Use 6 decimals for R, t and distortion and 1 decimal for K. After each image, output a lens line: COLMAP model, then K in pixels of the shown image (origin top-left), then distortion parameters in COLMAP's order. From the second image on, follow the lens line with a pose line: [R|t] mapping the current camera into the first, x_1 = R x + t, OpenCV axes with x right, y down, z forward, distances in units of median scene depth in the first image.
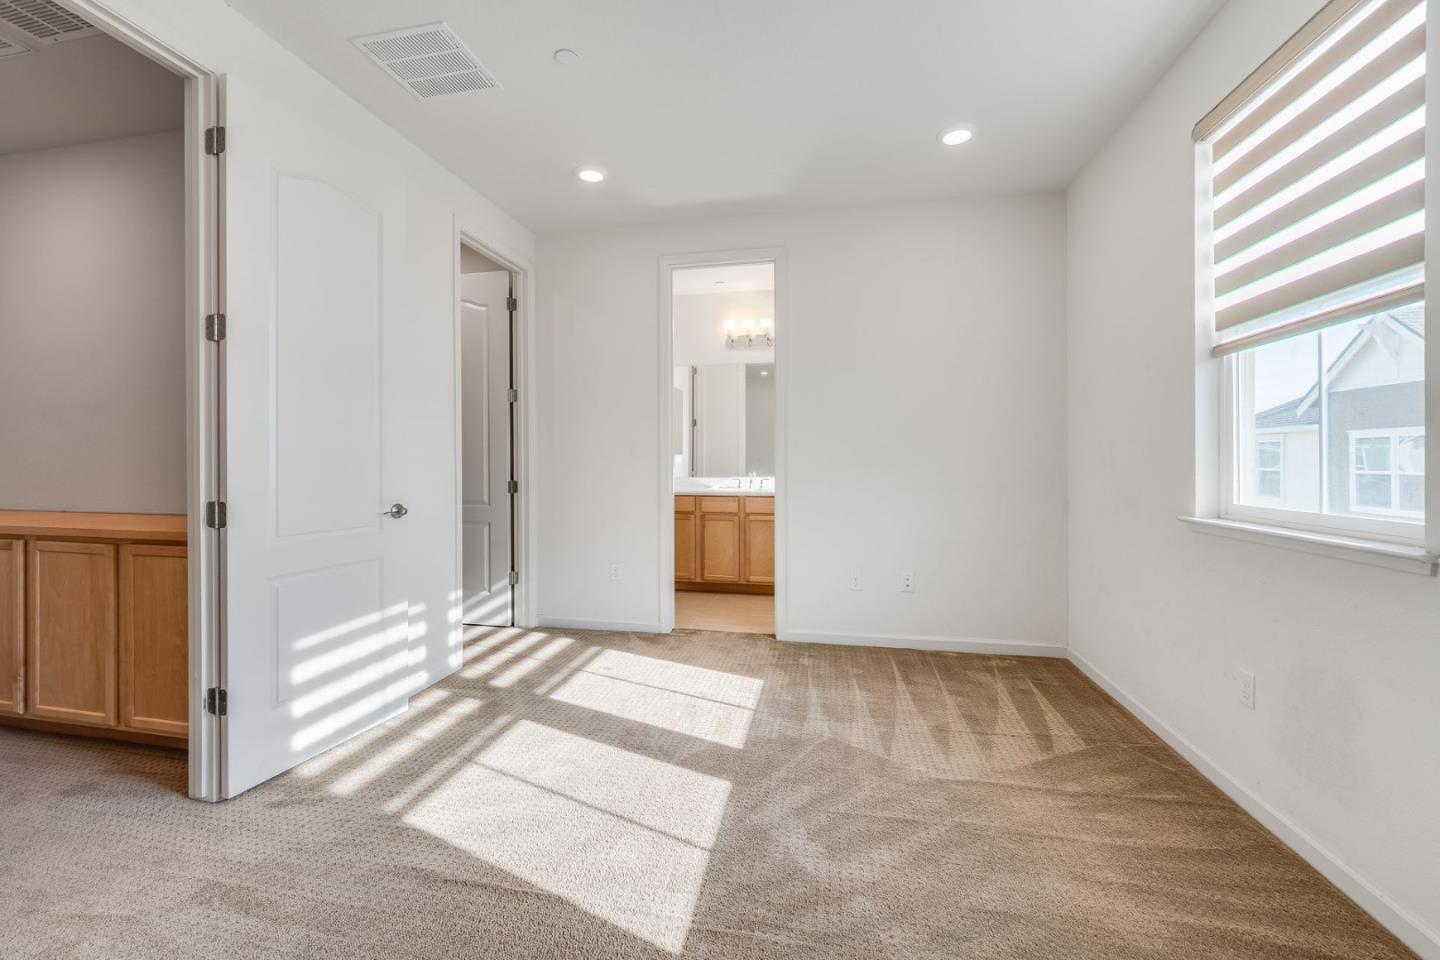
lens RADIAL K [[592.2, 0, 707.1], [0, 592.2, 466.2], [0, 0, 1]] dist [-0.001066, -0.000339]
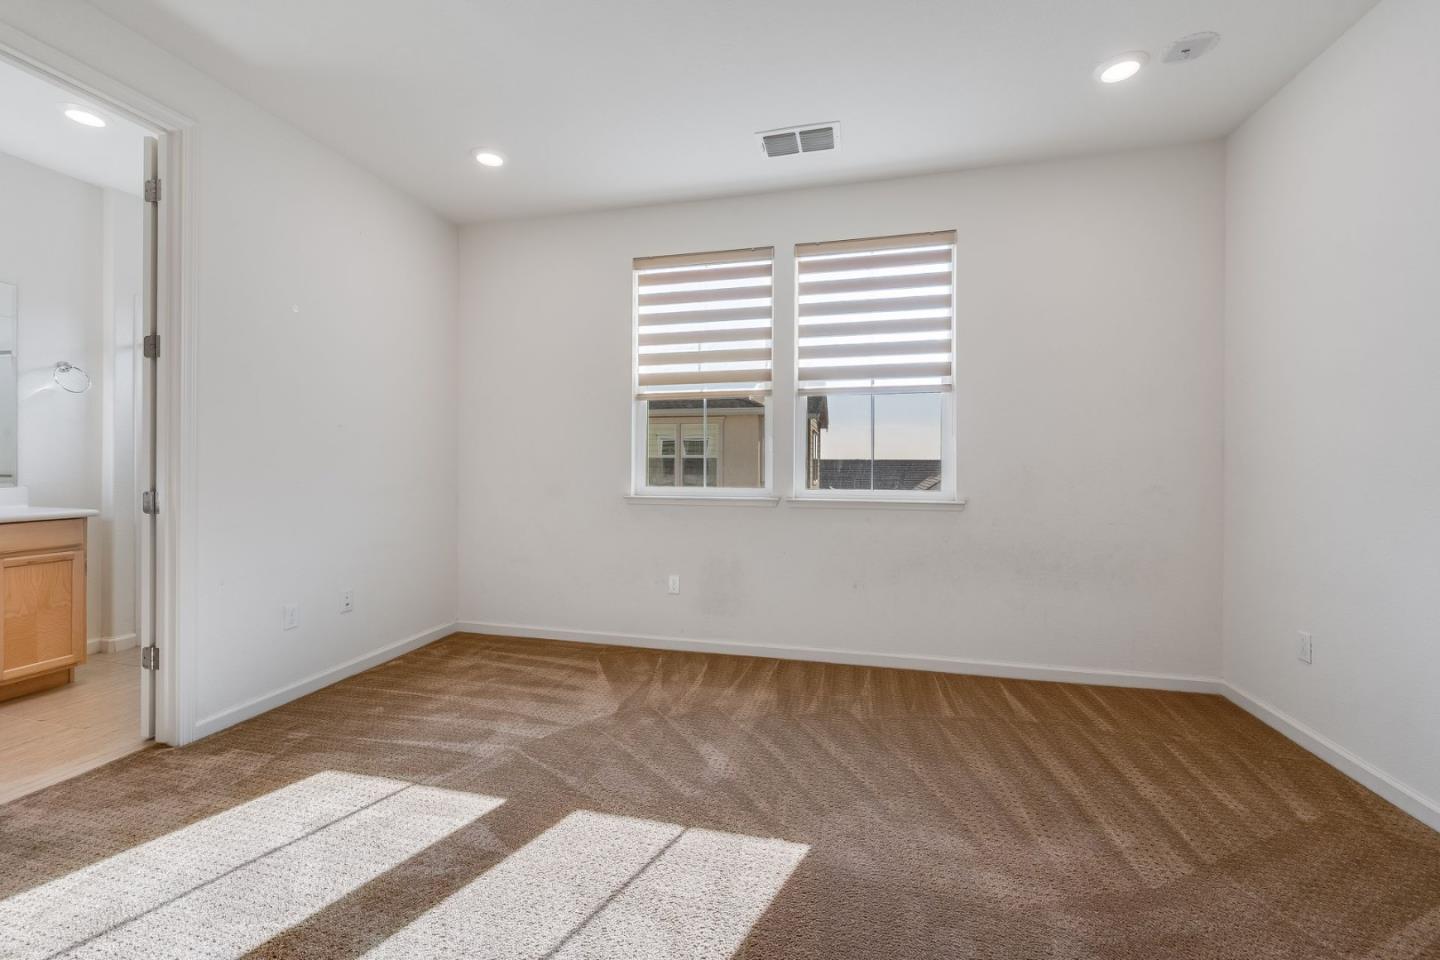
lens RADIAL K [[592.2, 0, 711.0], [0, 592.2, 466.9], [0, 0, 1]] dist [-0.001066, -0.000339]
pose [[0.042639, -0.008264, 0.999056, -0.654750], [0.002872, 0.999963, 0.008149, -0.005595], [-0.999086, 0.002521, 0.042661, 0.566441]]
